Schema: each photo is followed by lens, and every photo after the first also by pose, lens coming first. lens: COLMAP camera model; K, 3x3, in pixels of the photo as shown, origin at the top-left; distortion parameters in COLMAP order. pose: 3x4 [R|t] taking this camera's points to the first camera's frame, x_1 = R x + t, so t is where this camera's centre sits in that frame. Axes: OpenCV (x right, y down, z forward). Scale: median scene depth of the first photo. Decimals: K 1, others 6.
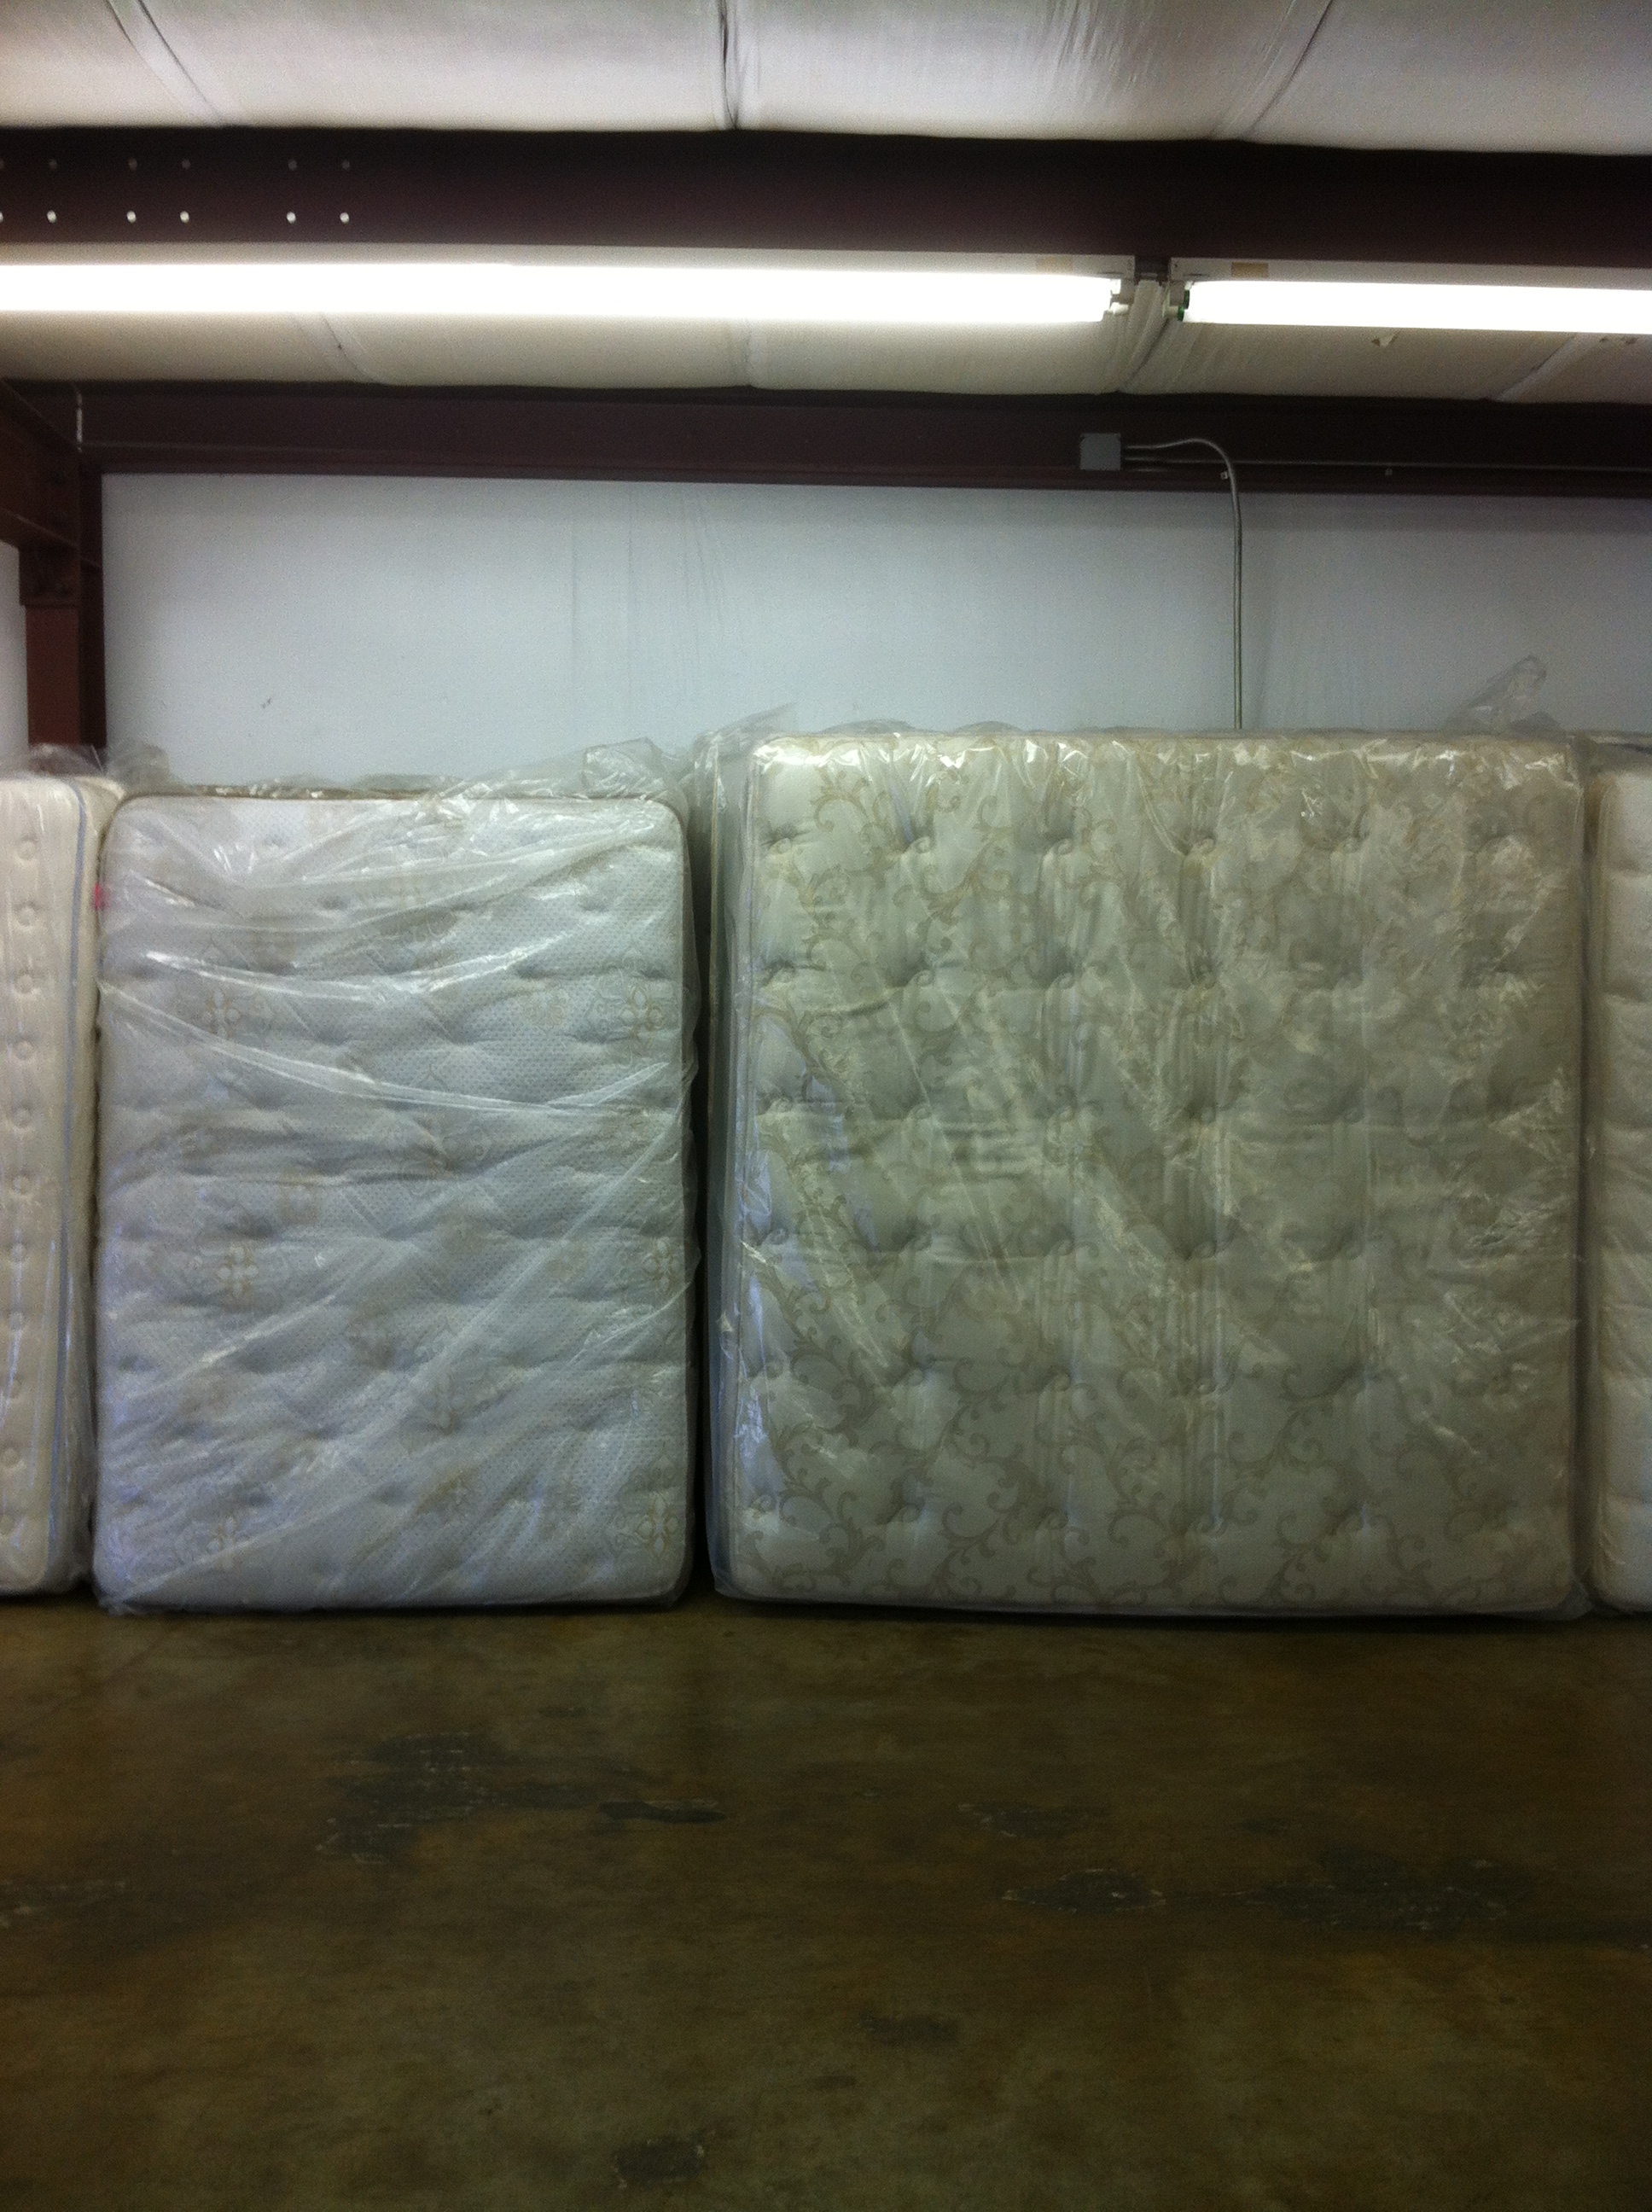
lens RADIAL K [[2082.4, 0, 834.6], [0, 2082.4, 1129.2], [0, 0, 1]] dist [-0.008640, 0.000000]
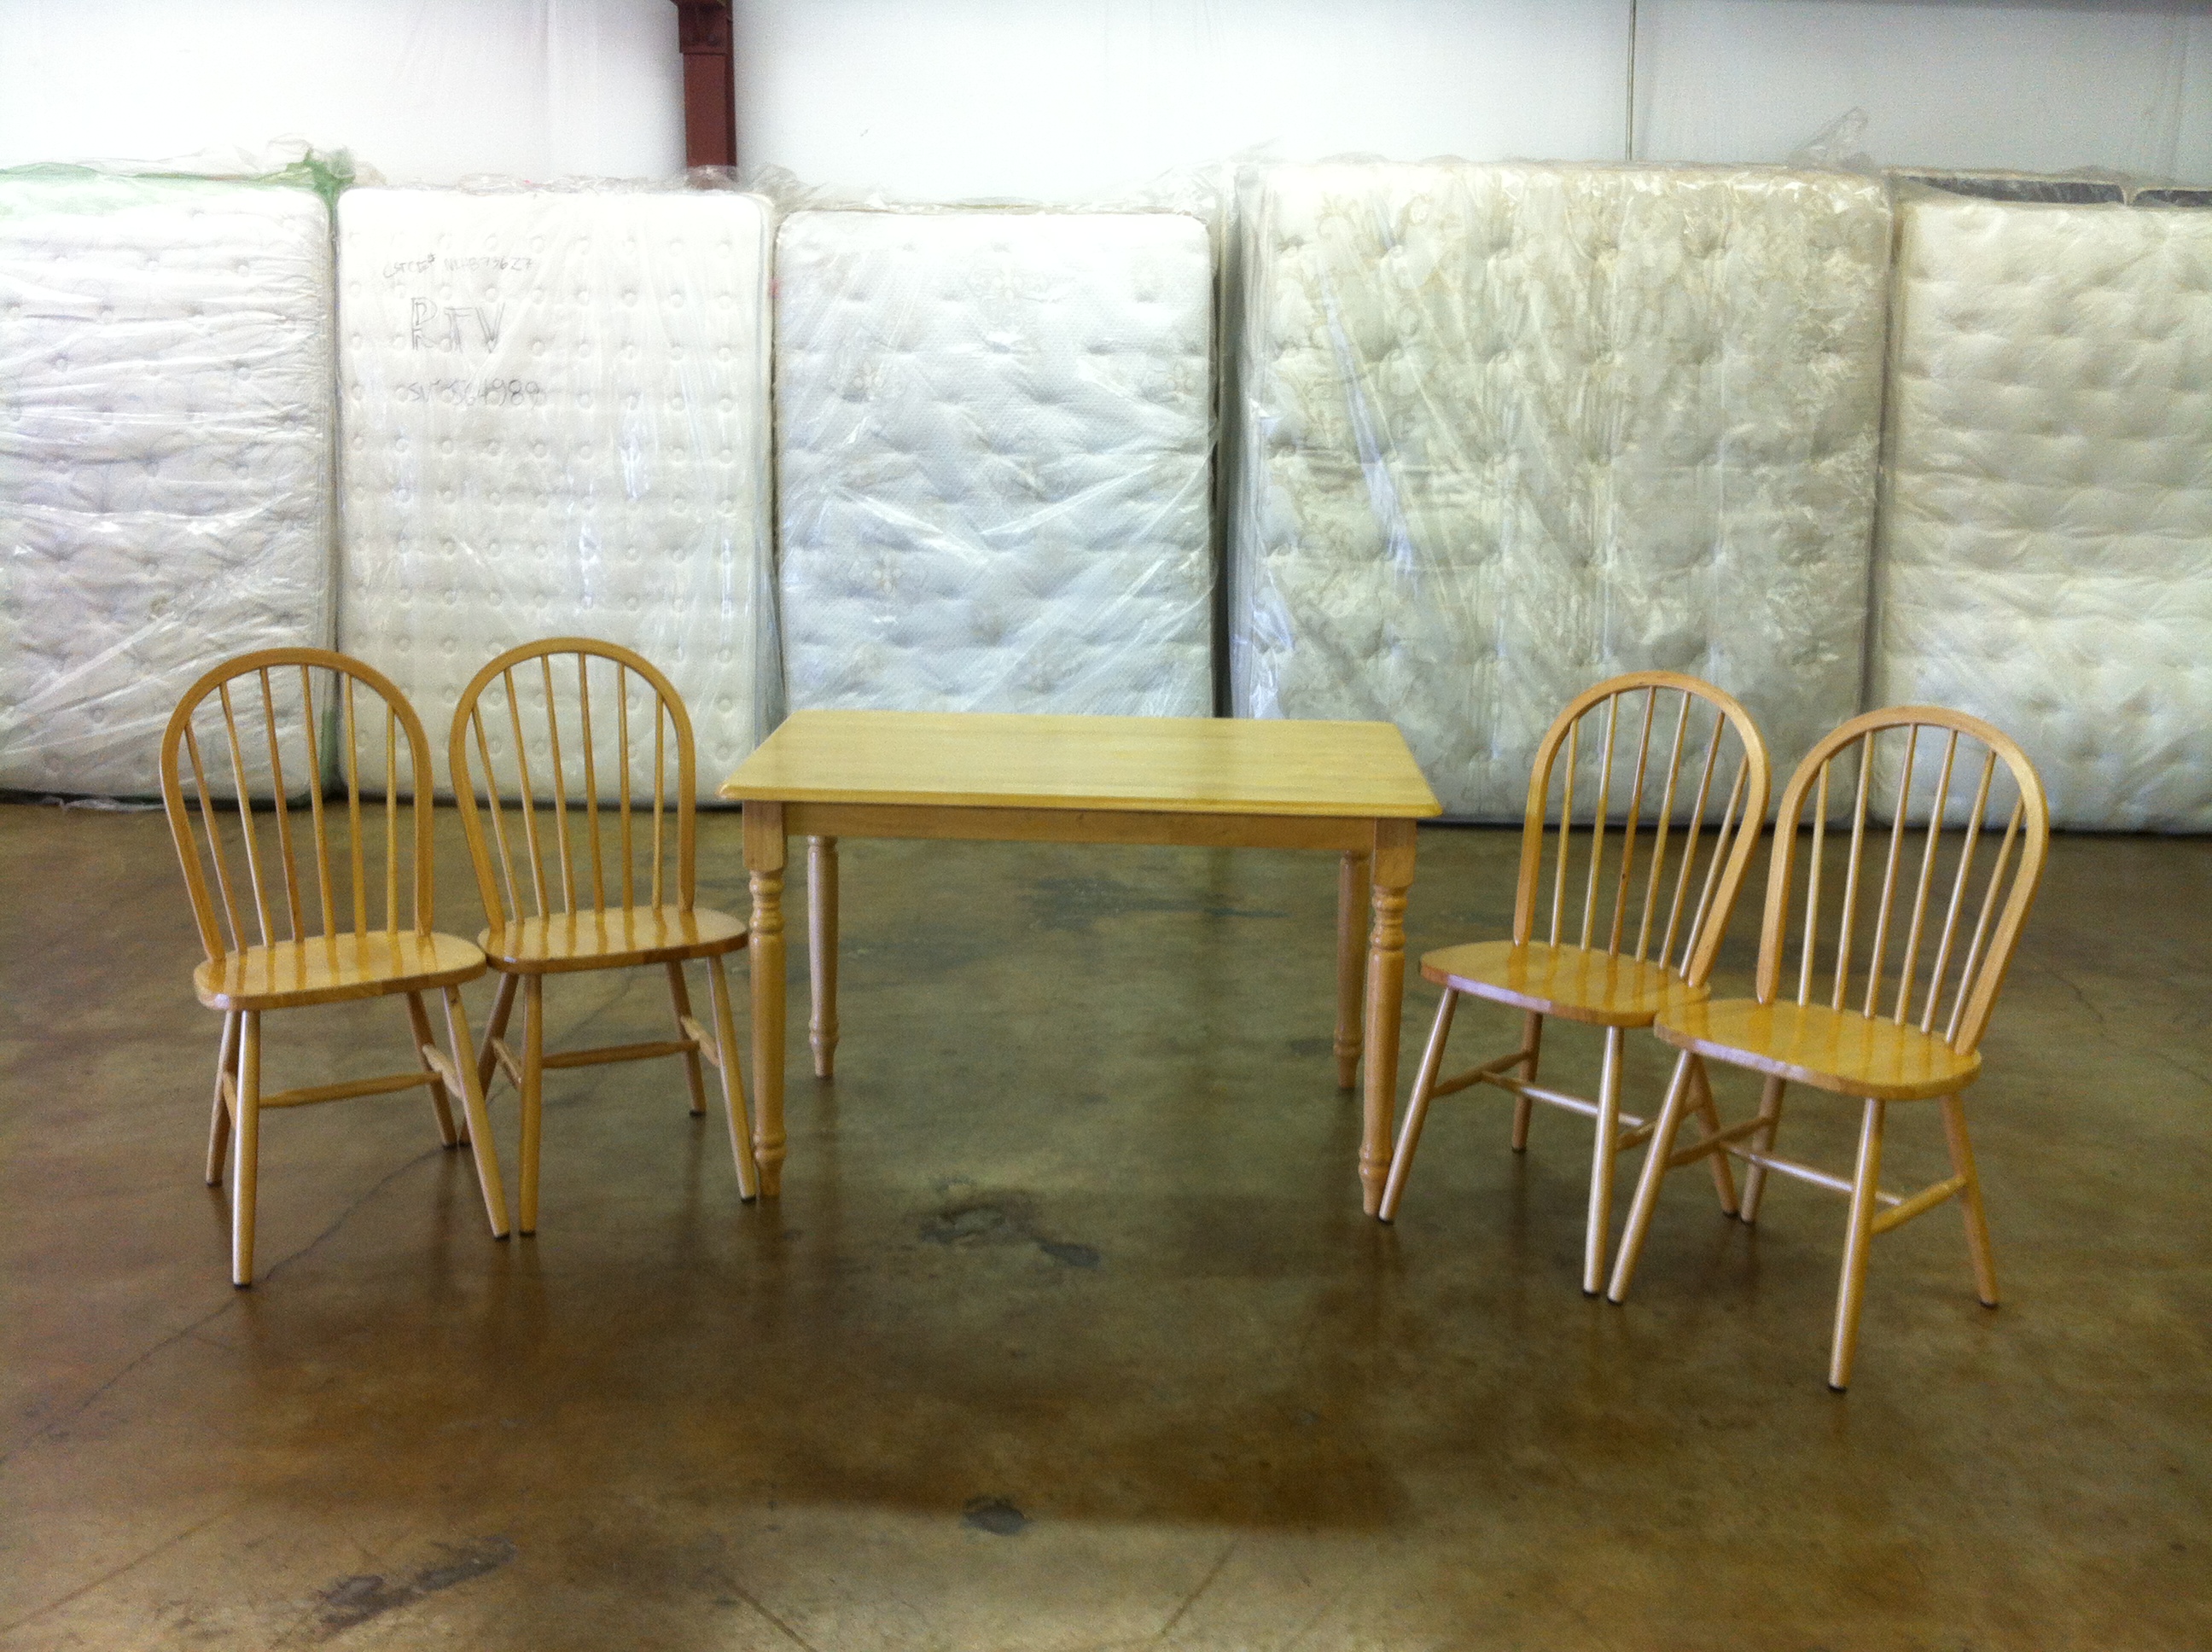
lens RADIAL K [[2082.4, 0, 1130.3], [0, 2082.4, 874.3], [0, 0, 1]] dist [-0.008640, 0.000000]
pose [[0.999922, 0.004187, 0.011726, -0.141978], [-0.005953, 0.987917, 0.154872, 0.051295], [-0.010936, -0.154929, 0.987865, -0.371625]]
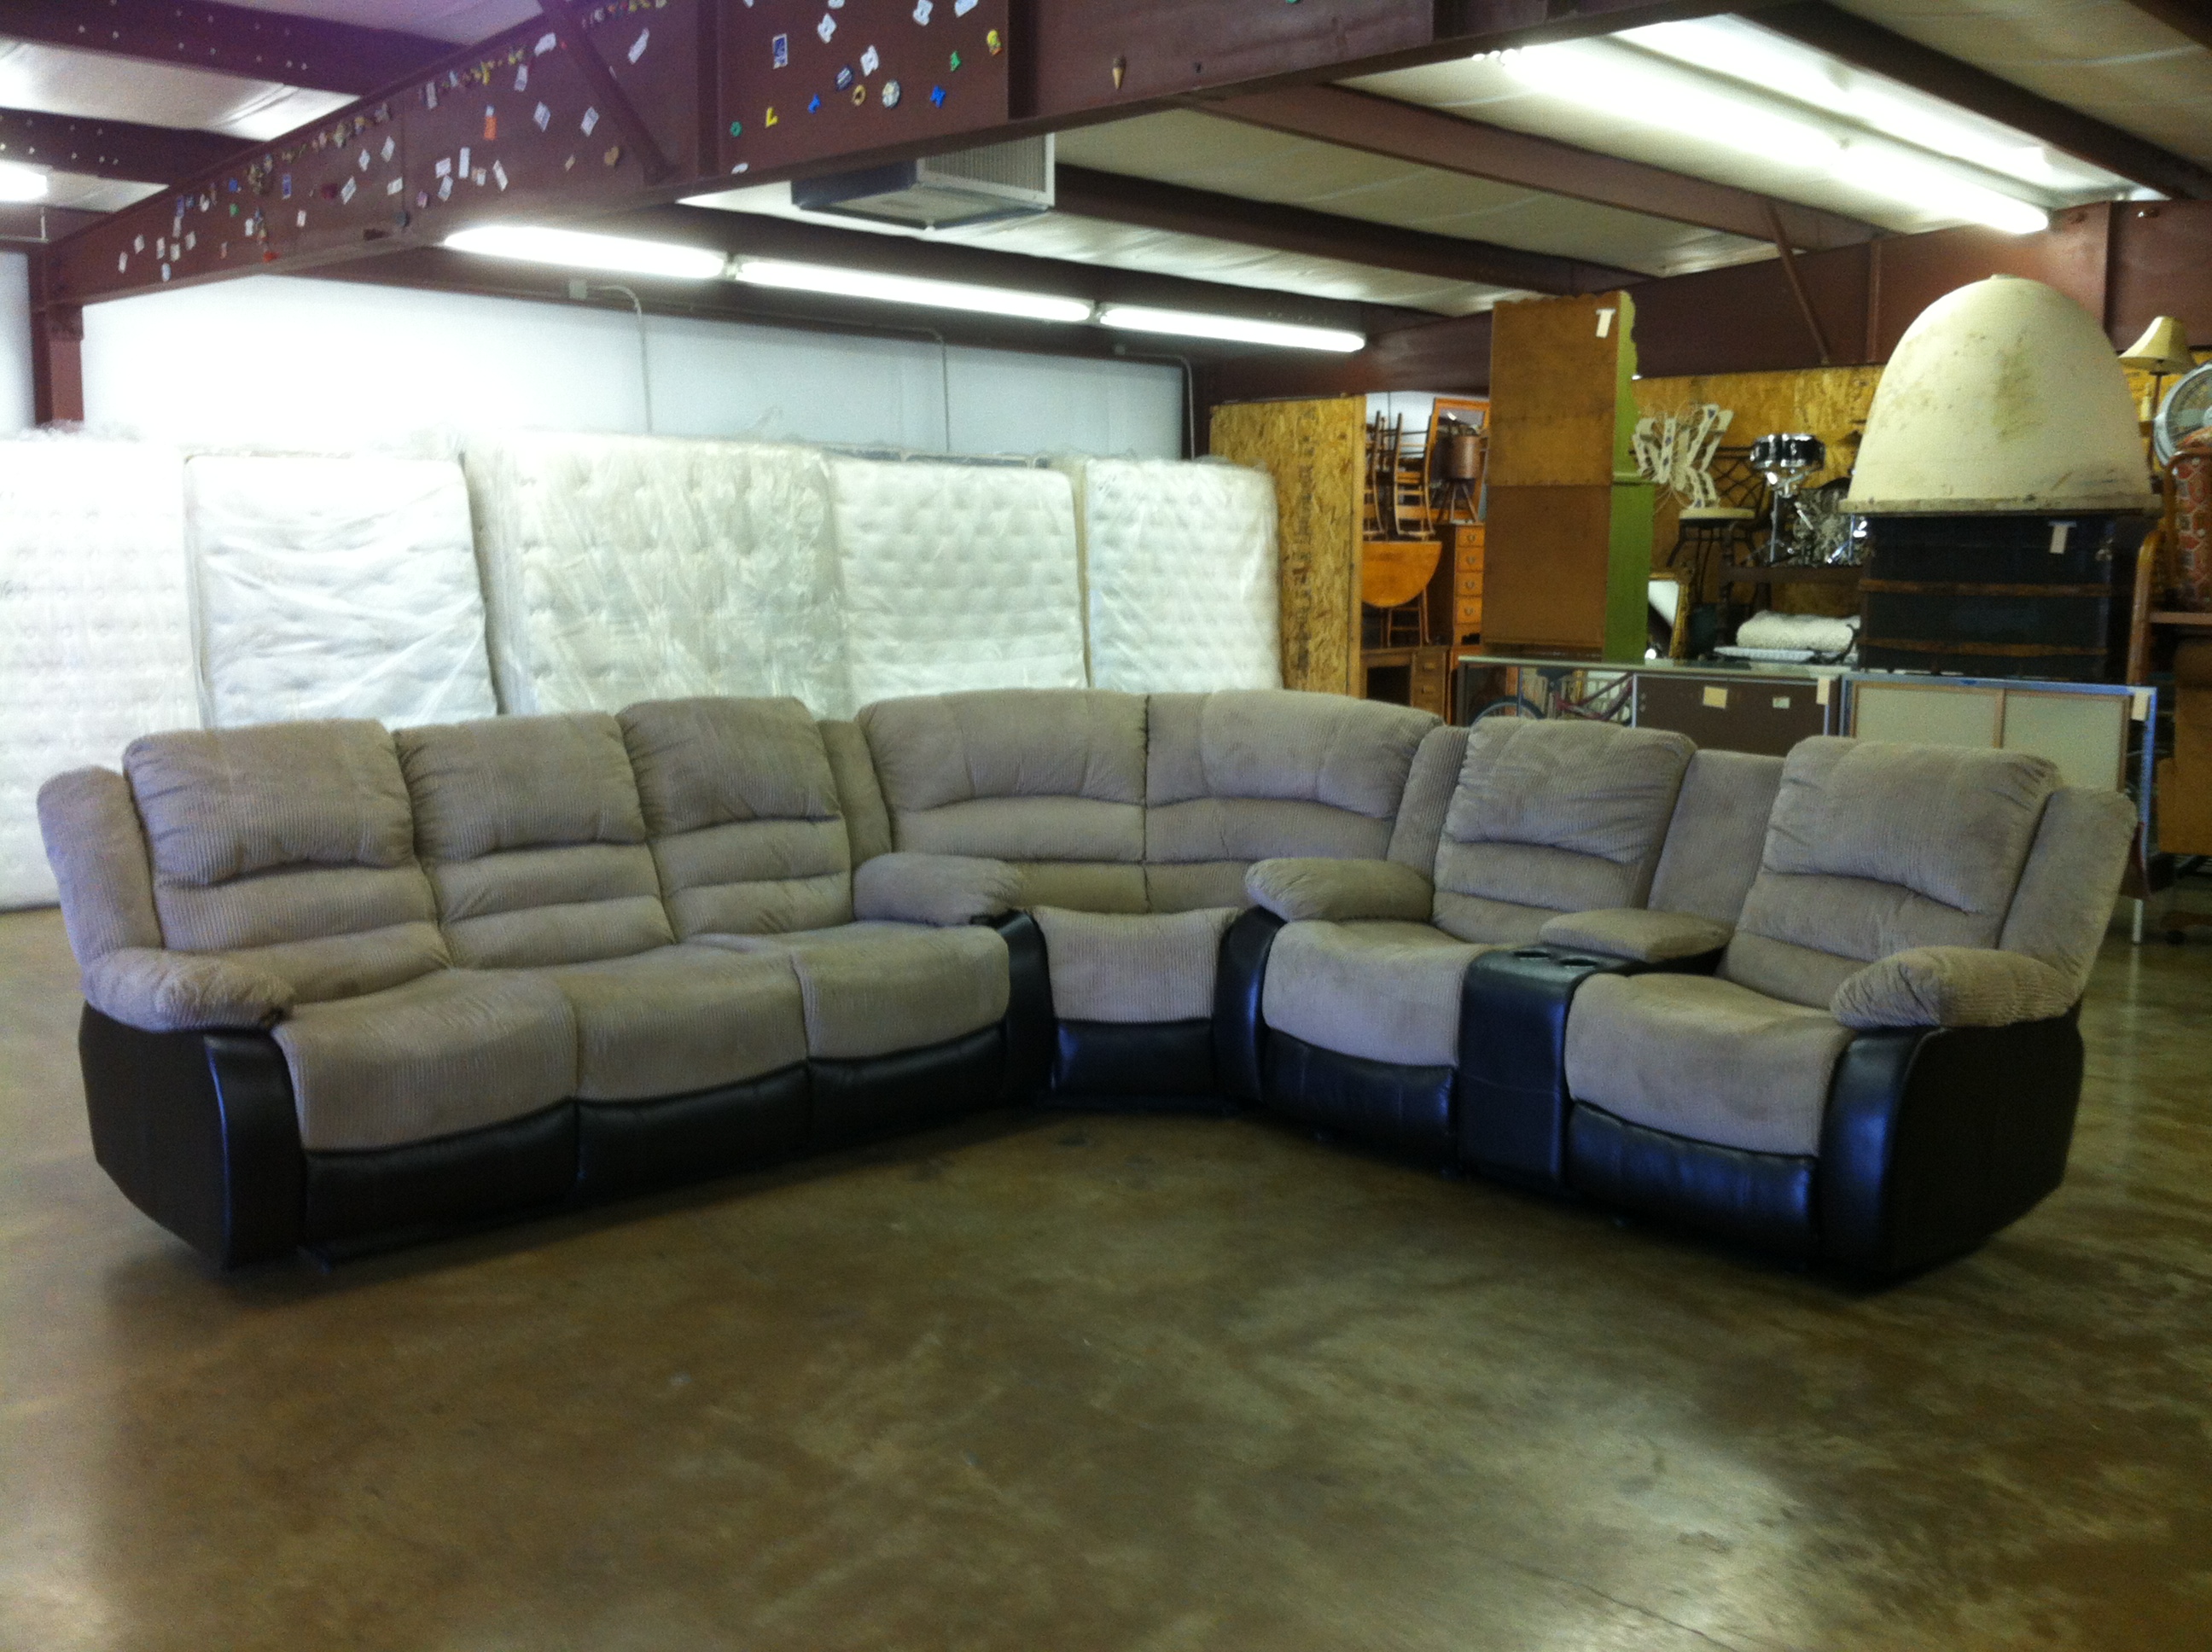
lens RADIAL K [[2082.4, 0, 1110.5], [0, 2082.4, 824.0], [0, 0, 1]] dist [-0.008640, 0.000000]
pose [[0.687301, -0.101775, 0.719207, -1.157530], [0.069357, 0.994807, 0.074496, 0.084844], [-0.723054, -0.001319, 0.690791, -0.862375]]
